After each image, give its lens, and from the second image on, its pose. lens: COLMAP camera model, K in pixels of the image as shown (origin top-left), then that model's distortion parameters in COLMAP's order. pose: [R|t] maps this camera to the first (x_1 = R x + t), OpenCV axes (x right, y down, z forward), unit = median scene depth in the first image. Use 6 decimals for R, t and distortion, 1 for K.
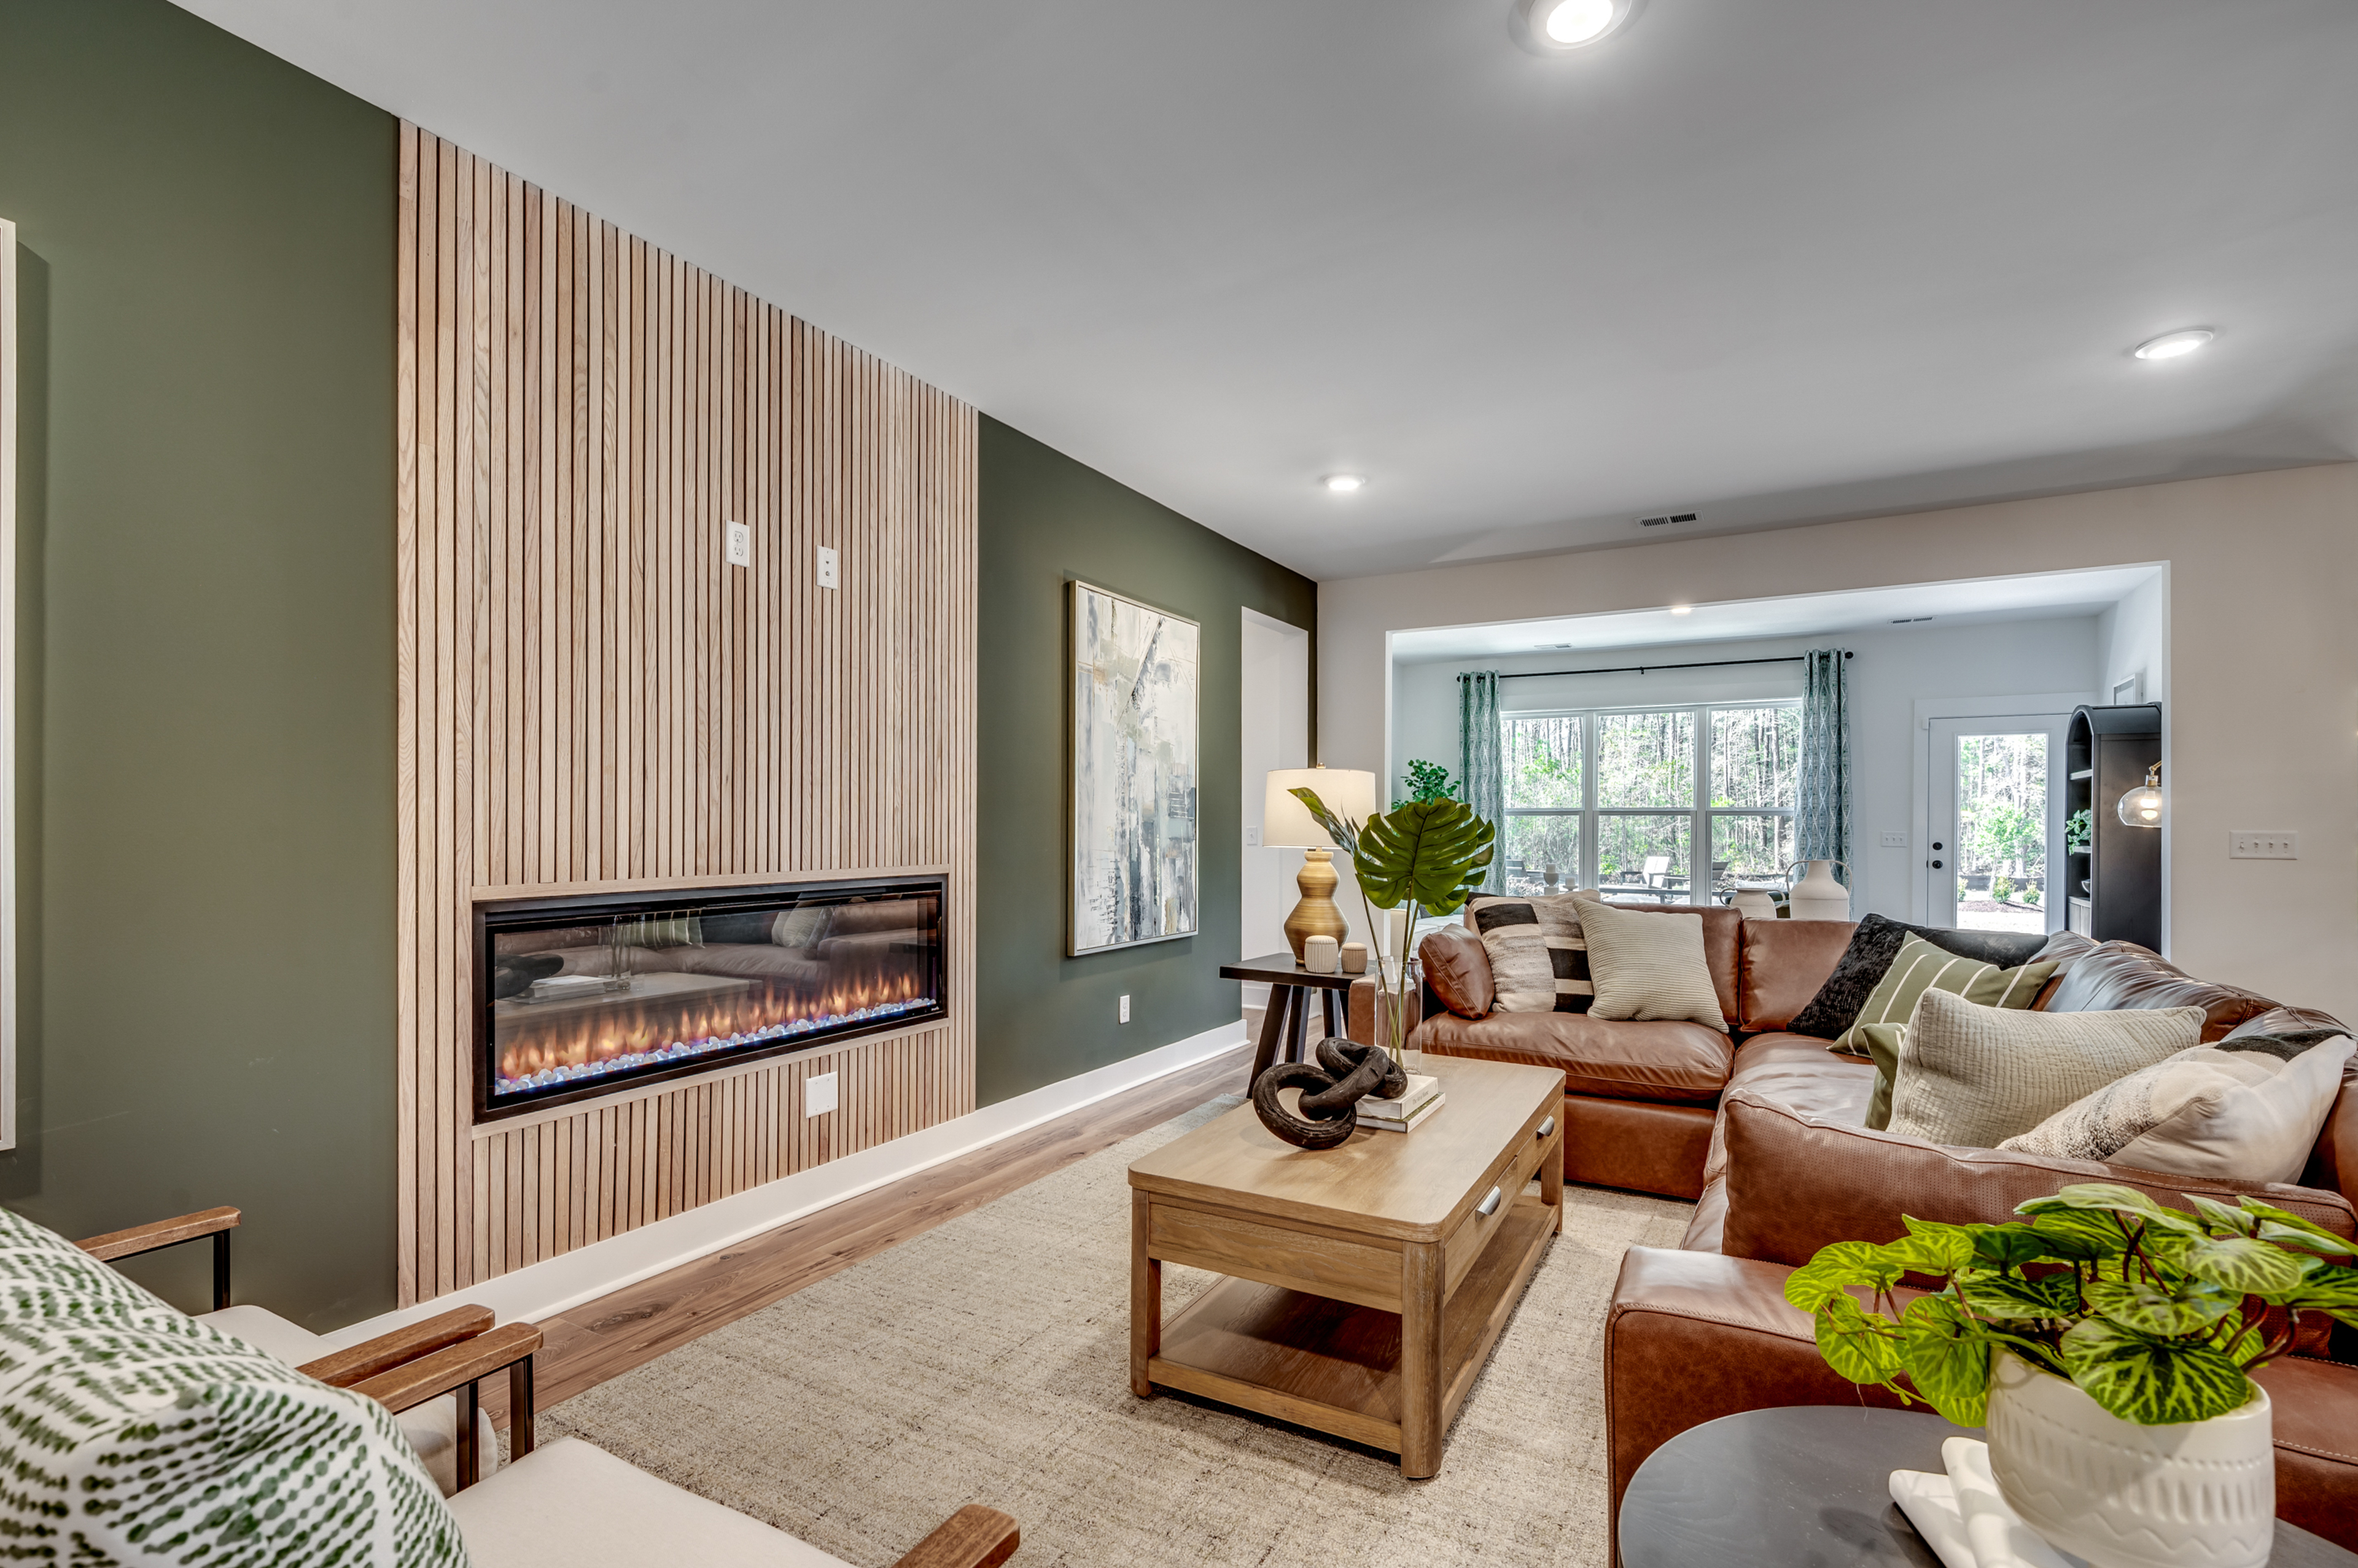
lens RADIAL K [[1049.4, 0, 1194.5], [0, 1049.4, 818.9], [0, 0, 1]] dist [0.002208, -0.021574]
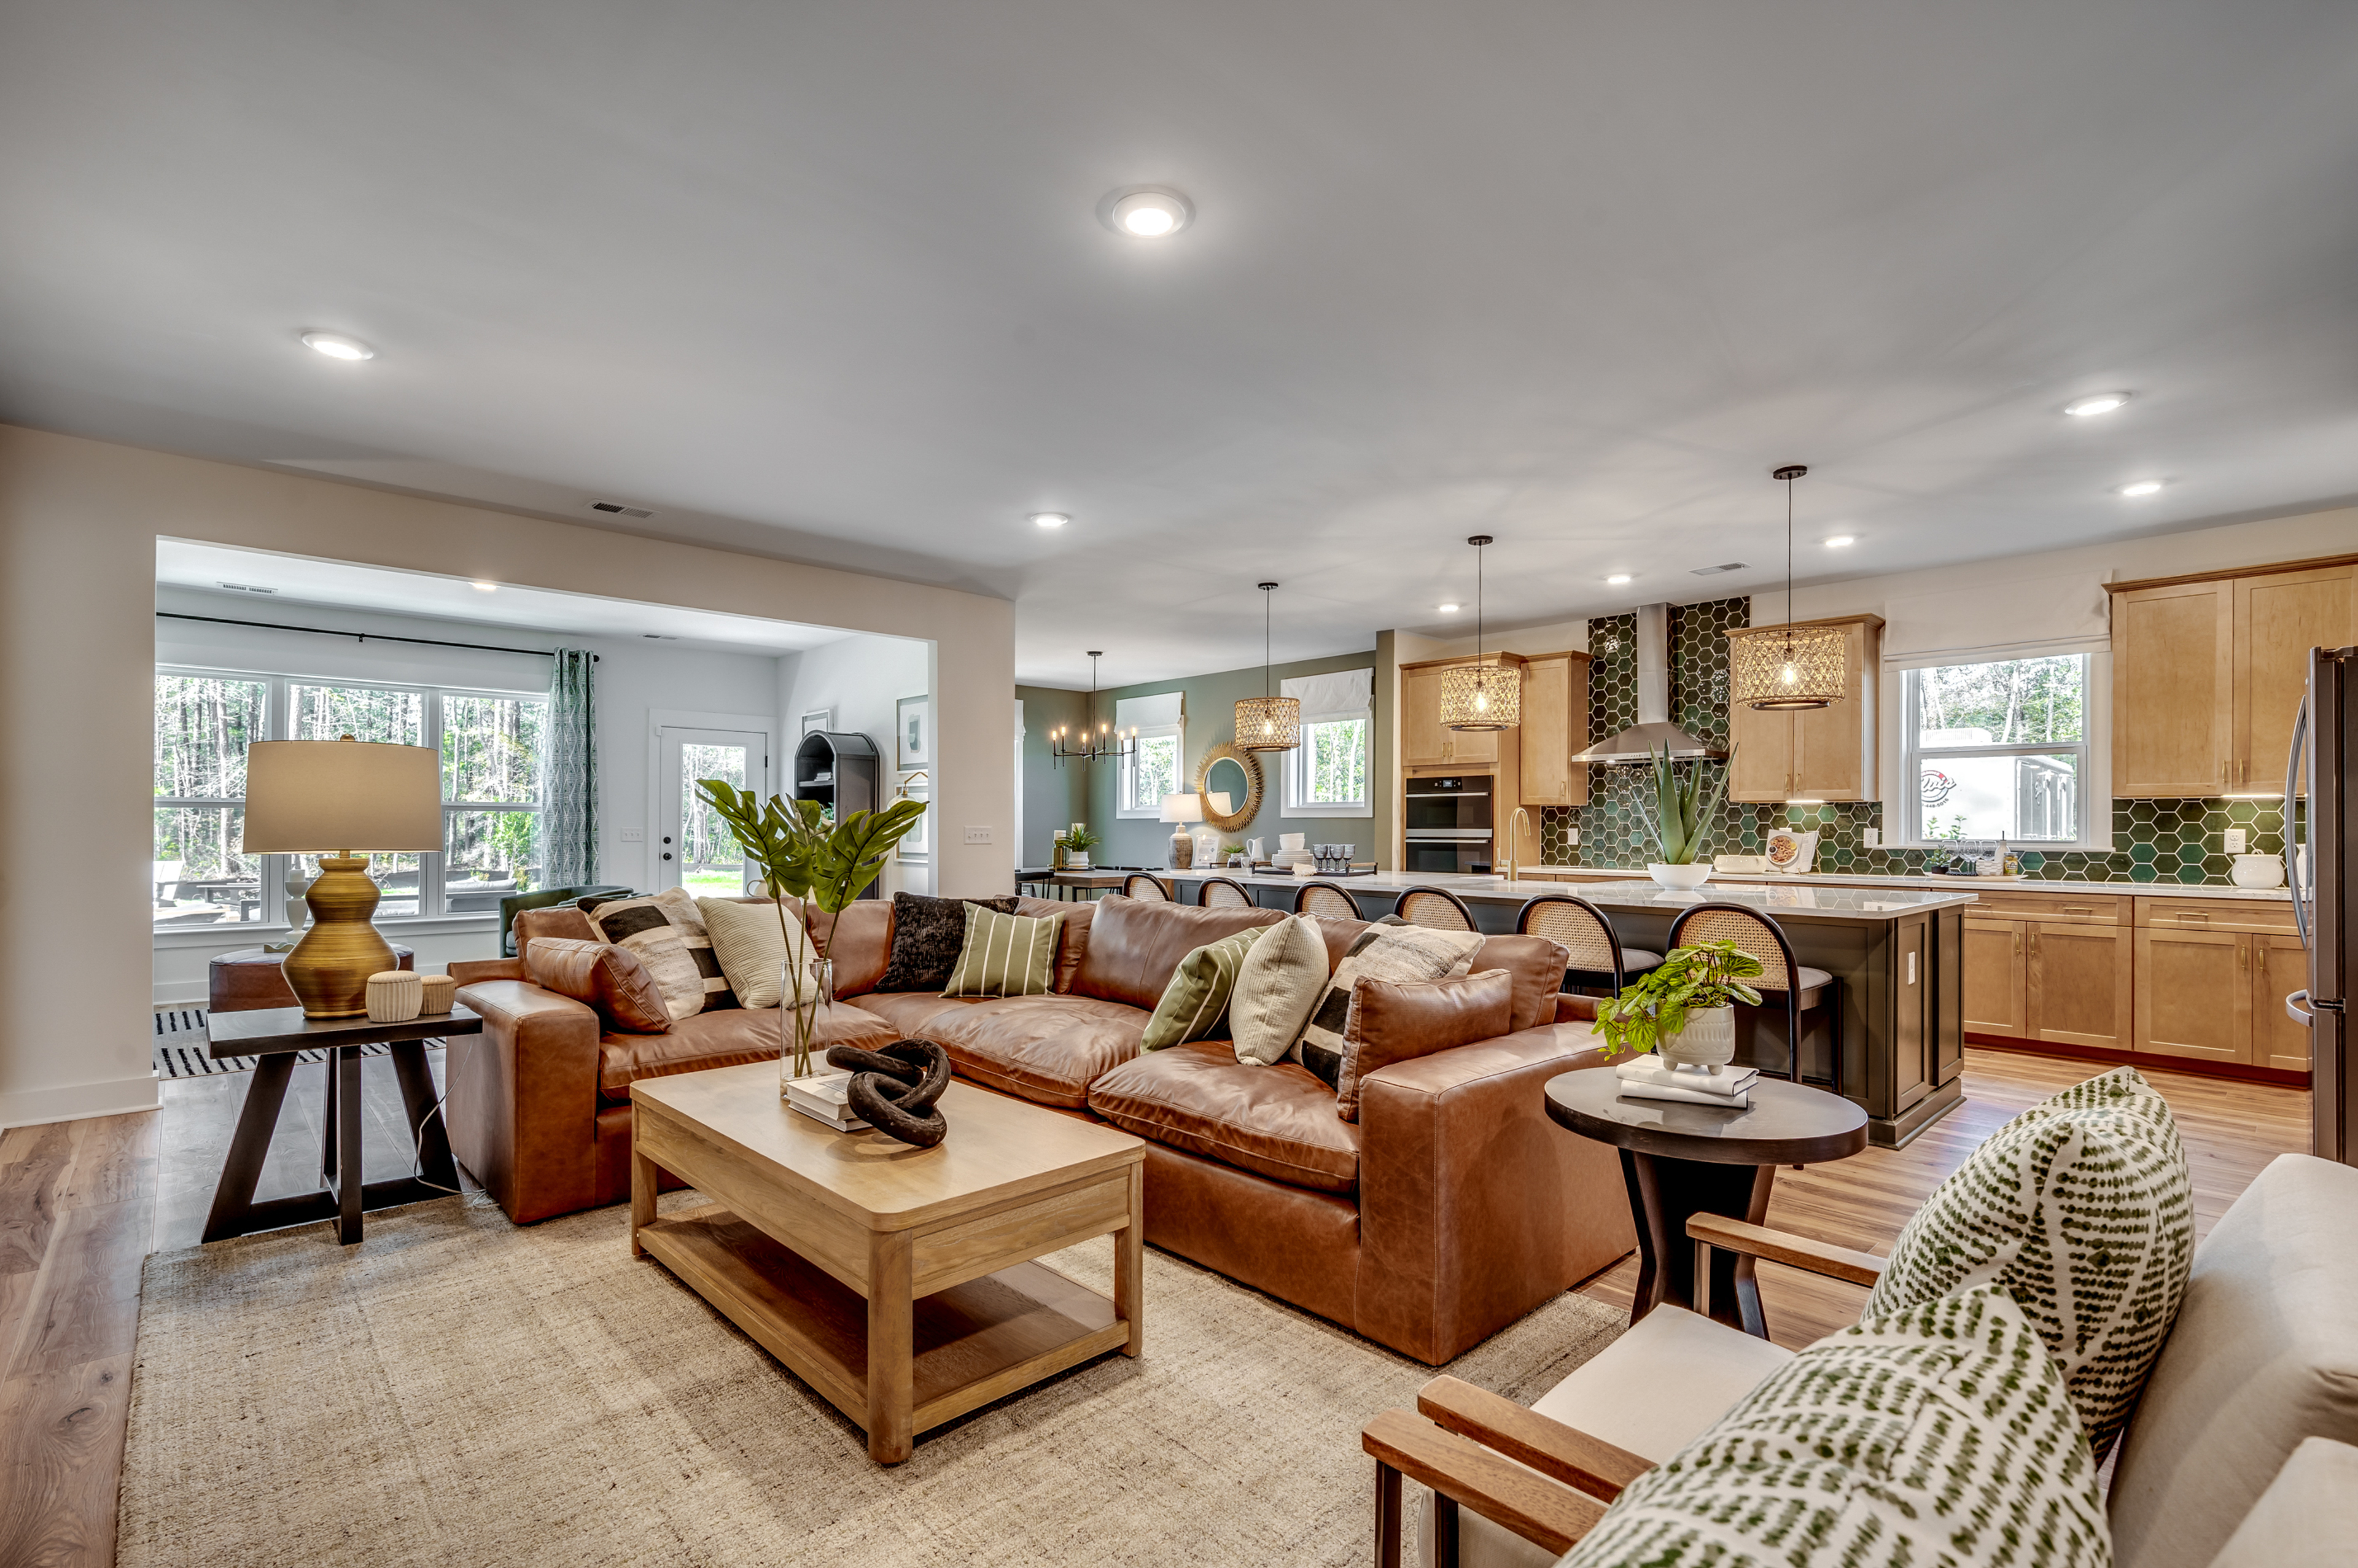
lens RADIAL K [[1049.4, 0, 1194.5], [0, 1049.4, 818.9], [0, 0, 1]] dist [0.002208, -0.021574]
pose [[0.294414, 0.005575, 0.955662, -0.199250], [-0.009676, 0.999949, -0.002853, 0.000726], [-0.955629, -0.008407, 0.294453, 0.120816]]
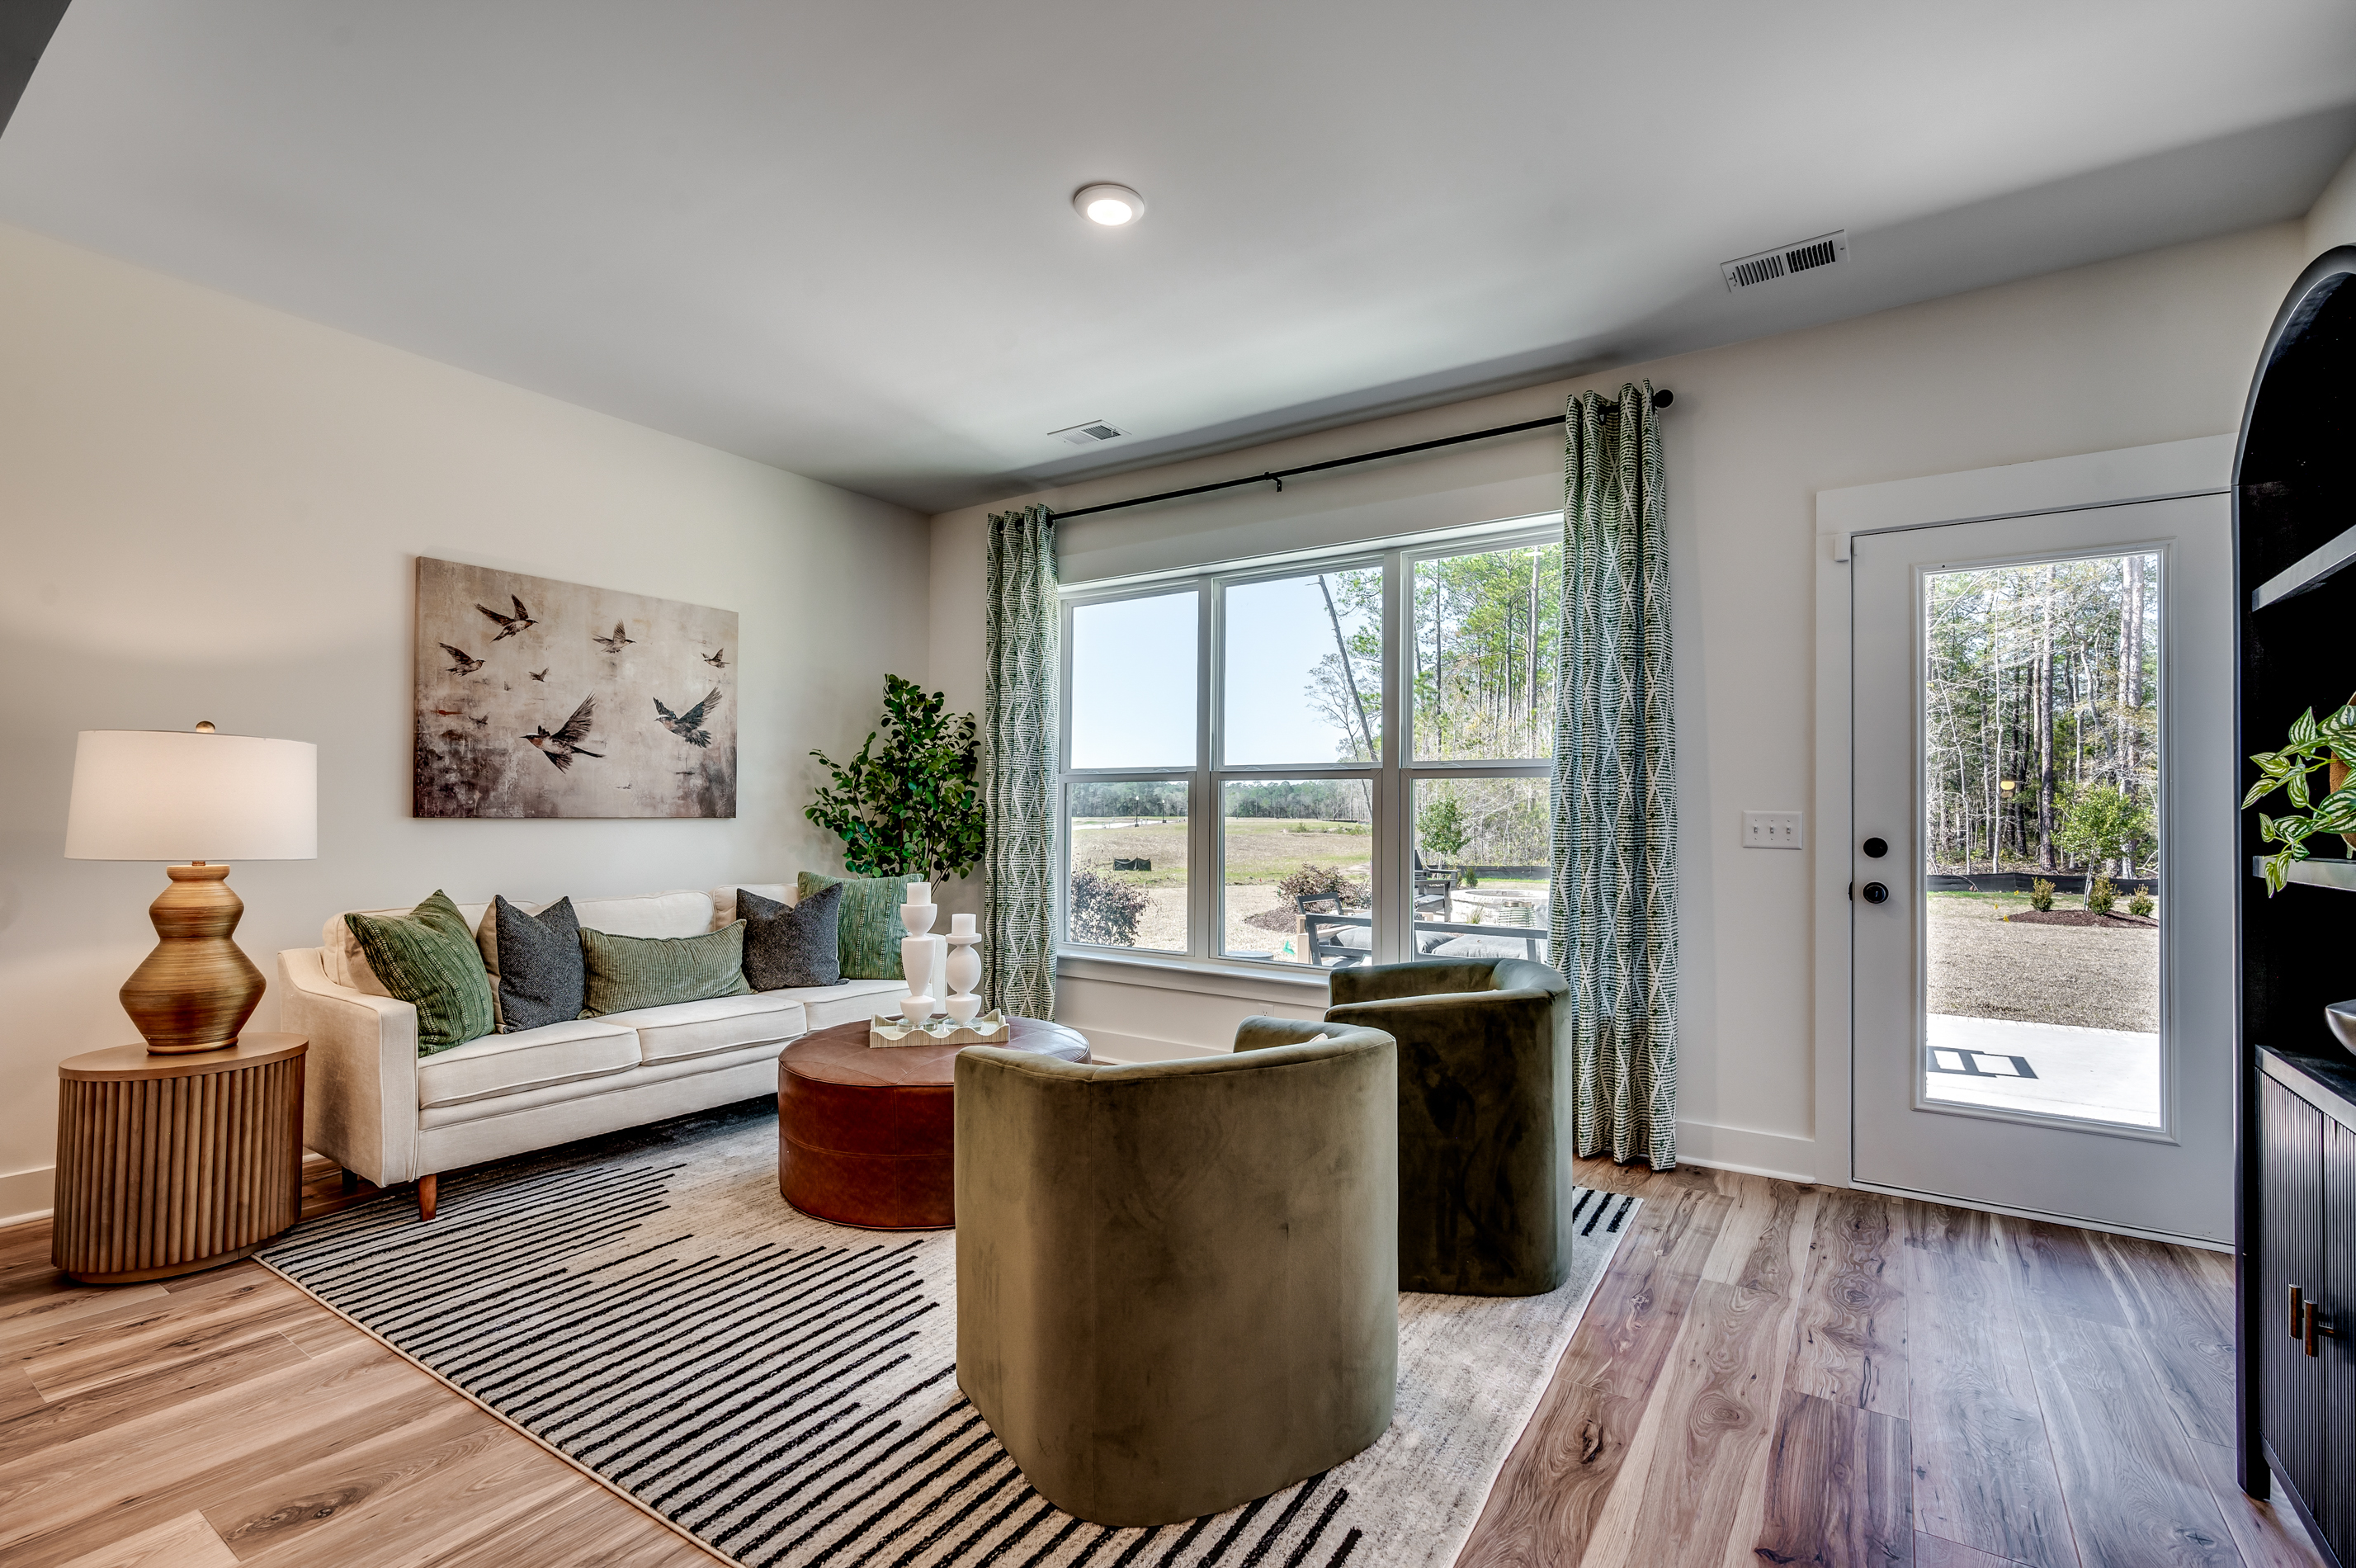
lens RADIAL K [[1074.5, 0, 1181.5], [0, 1074.5, 795.2], [0, 0, 1]] dist [-0.000861, -0.000159]
pose [[0.998546, 0.002884, -0.053830, 0.453434], [-0.003502, 0.999929, -0.011398, 0.011125], [0.053793, 0.011570, 0.998485, 0.554454]]
